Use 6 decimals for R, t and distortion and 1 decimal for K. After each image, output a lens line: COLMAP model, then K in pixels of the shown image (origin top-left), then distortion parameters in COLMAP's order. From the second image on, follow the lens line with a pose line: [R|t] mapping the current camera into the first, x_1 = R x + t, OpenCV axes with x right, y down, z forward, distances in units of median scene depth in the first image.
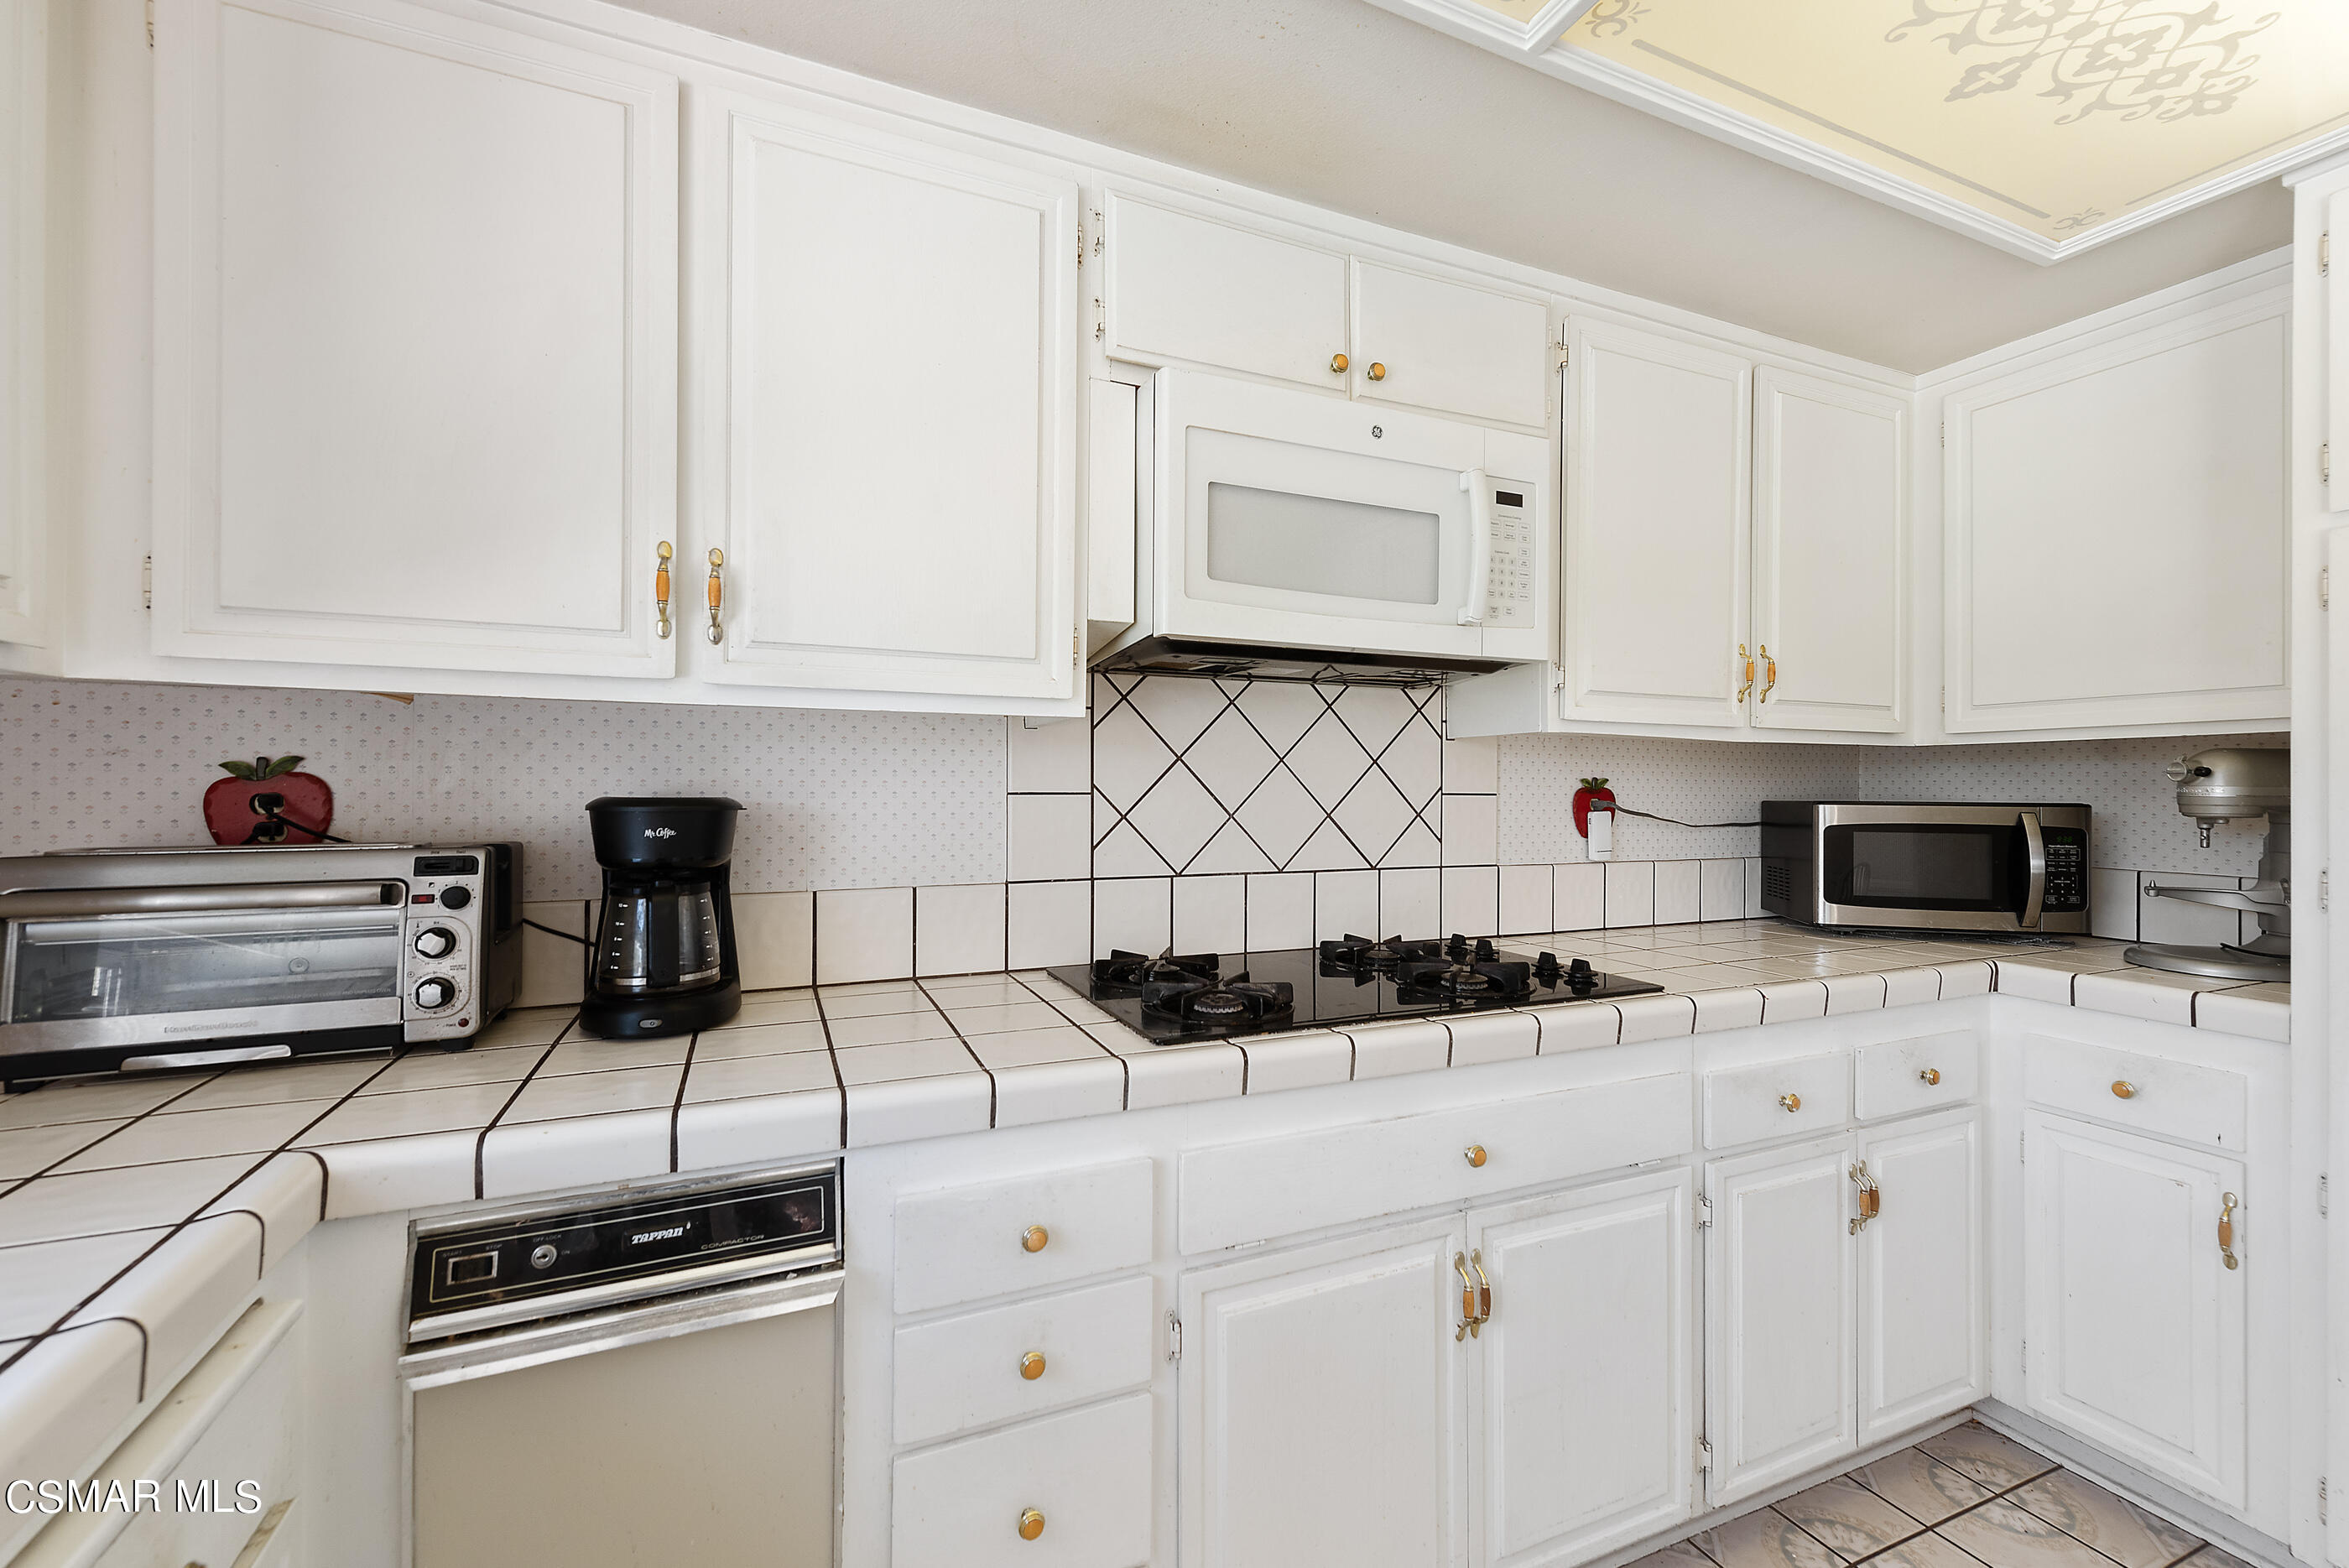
lens RADIAL K [[941.2, 0, 1170.1], [0, 941.2, 785.6], [0, 0, 1]] dist [0.010920, -0.002229]
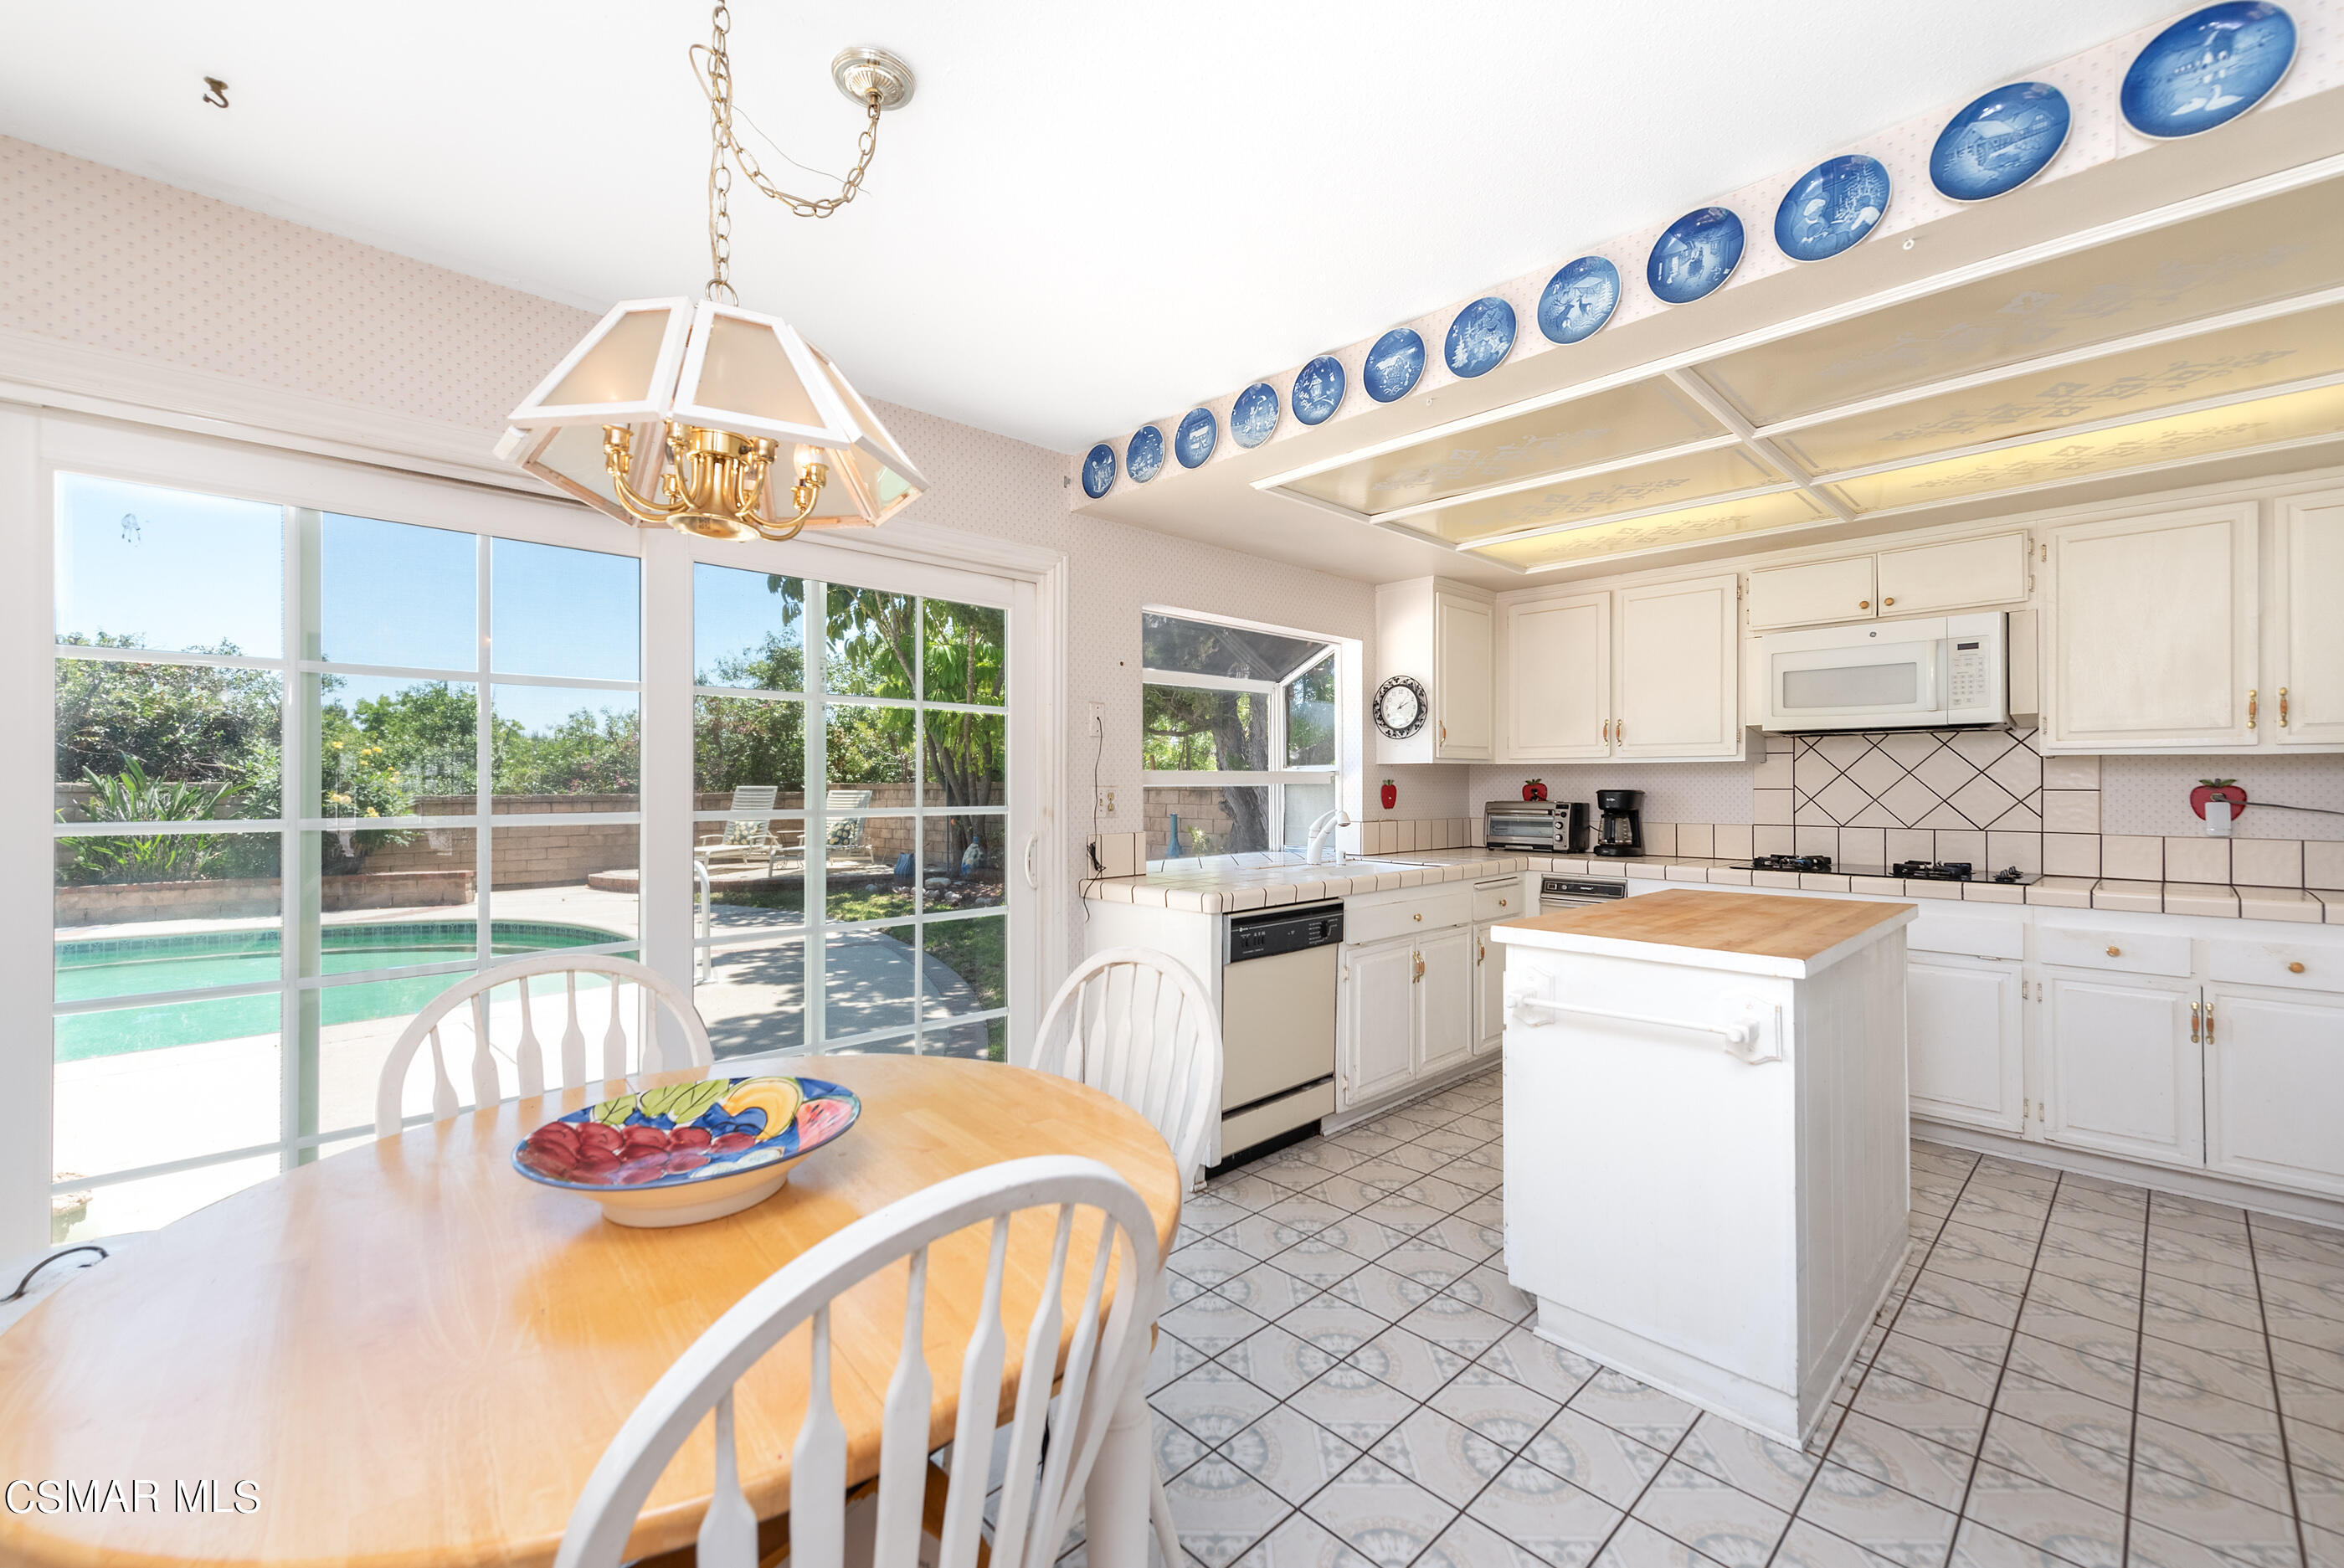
lens RADIAL K [[939.2, 0, 1162.1], [0, 939.2, 779.1], [0, 0, 1]] dist [0.010920, -0.002229]
pose [[0.324945, -0.010955, -0.945669, 1.993314], [0.002561, 0.999939, -0.010704, 0.005480], [0.945729, 0.001056, 0.324953, -1.535870]]
